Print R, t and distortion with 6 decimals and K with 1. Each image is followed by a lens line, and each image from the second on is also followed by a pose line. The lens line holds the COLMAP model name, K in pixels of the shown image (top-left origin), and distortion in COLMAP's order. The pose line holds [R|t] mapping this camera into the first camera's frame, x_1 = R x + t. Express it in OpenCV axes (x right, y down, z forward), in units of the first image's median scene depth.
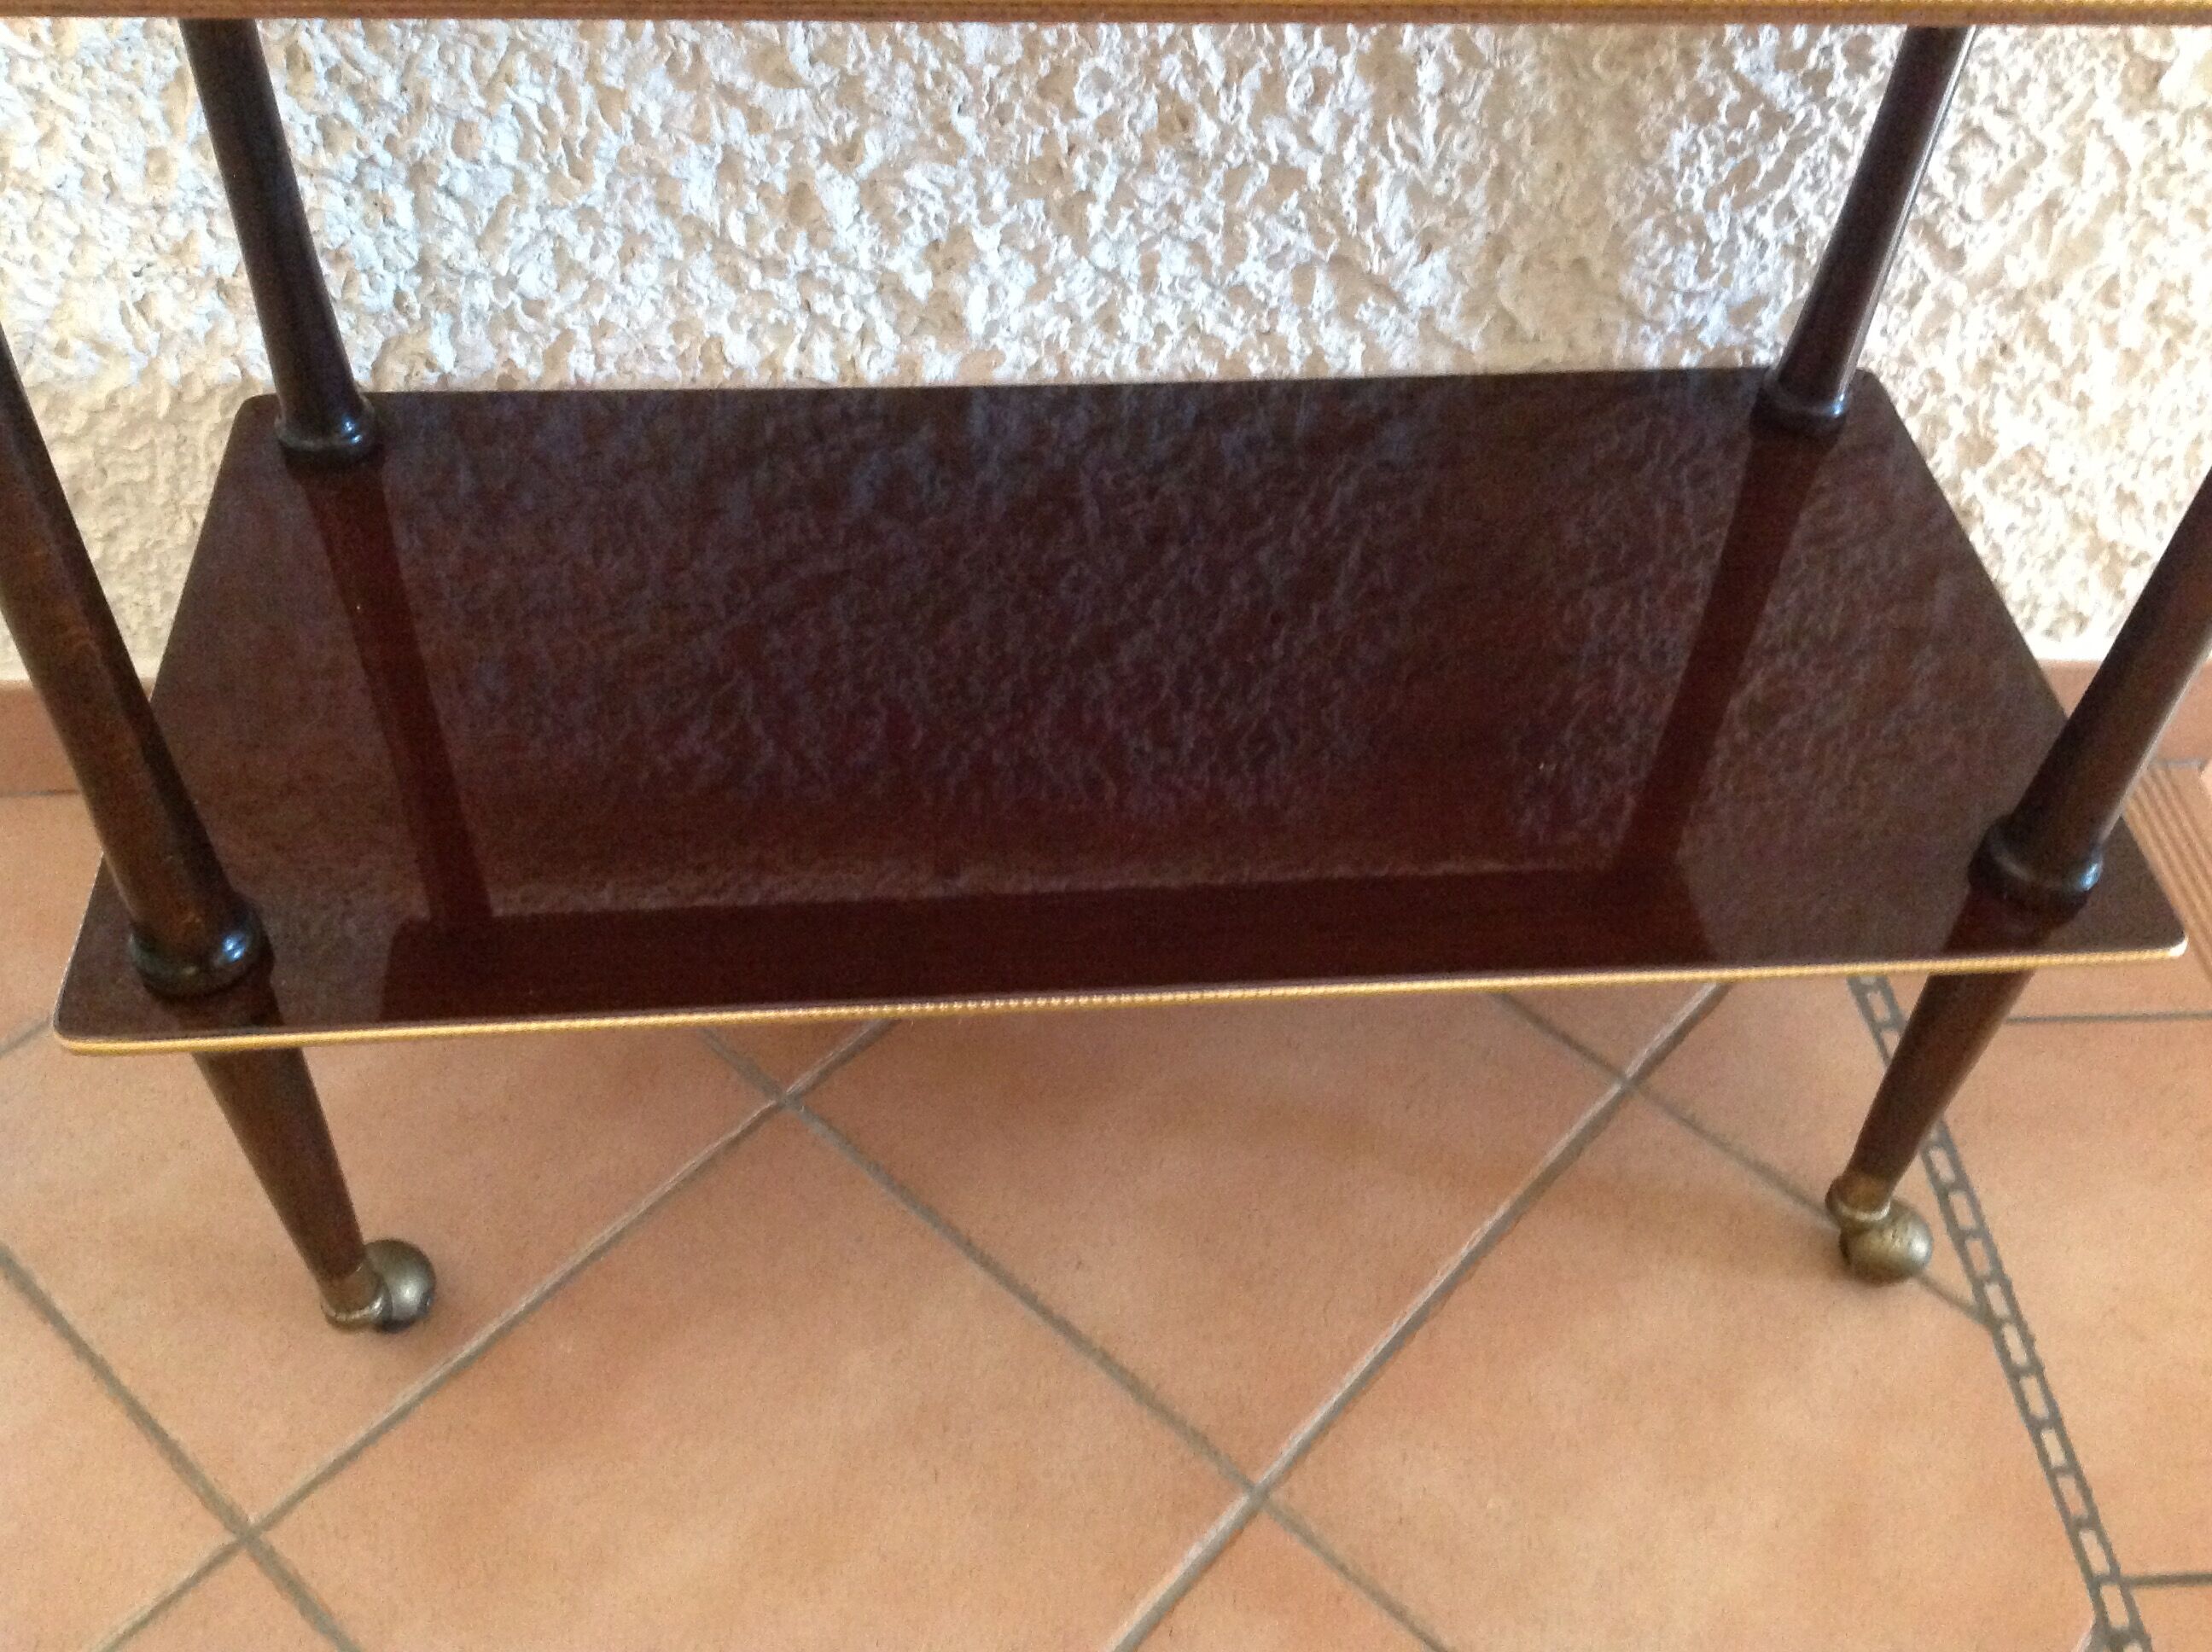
lens RADIAL K [[2157.8, 0, 1108.0], [0, 2157.8, 889.8], [0, 0, 1]] dist [0.126785, -0.301627]
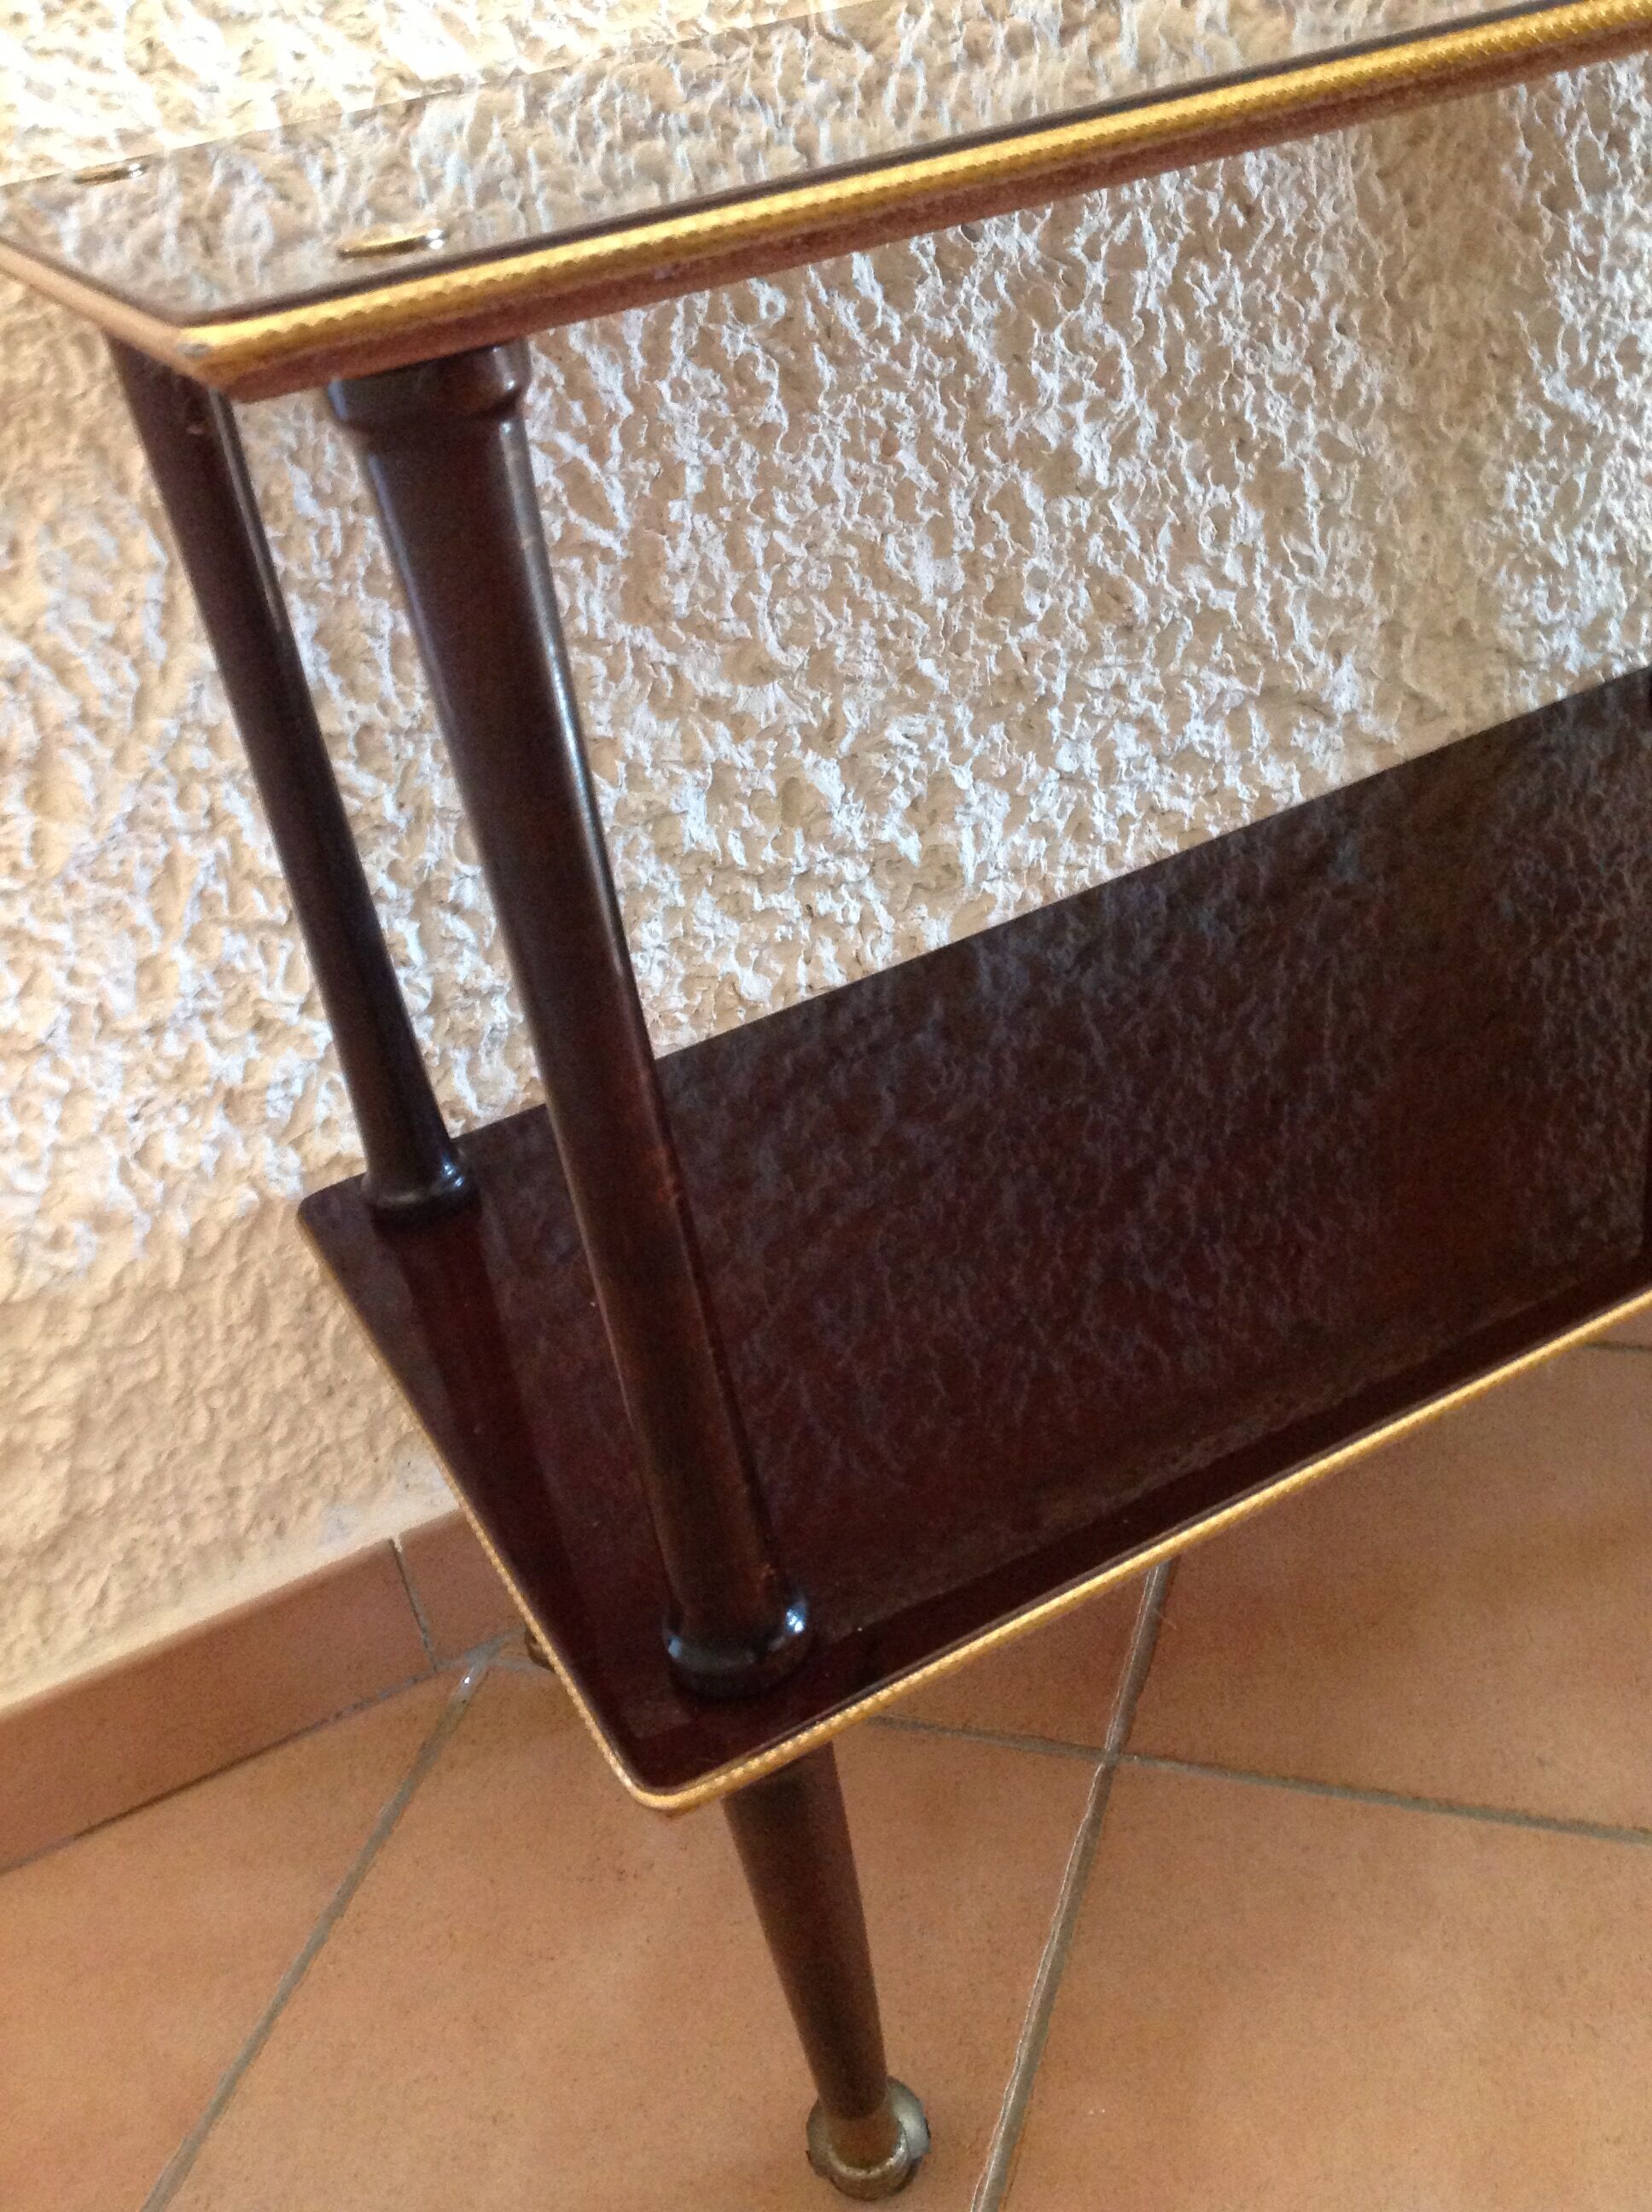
lens RADIAL K [[2157.8, 0, 826.0], [0, 2157.8, 1106.0], [0, 0, 1]] dist [0.126785, -0.301627]
pose [[0.901044, -0.360211, 0.241594, -0.401743], [0.420310, 0.862647, -0.281391, 0.078585], [-0.107050, 0.355090, 0.928683, 0.149565]]
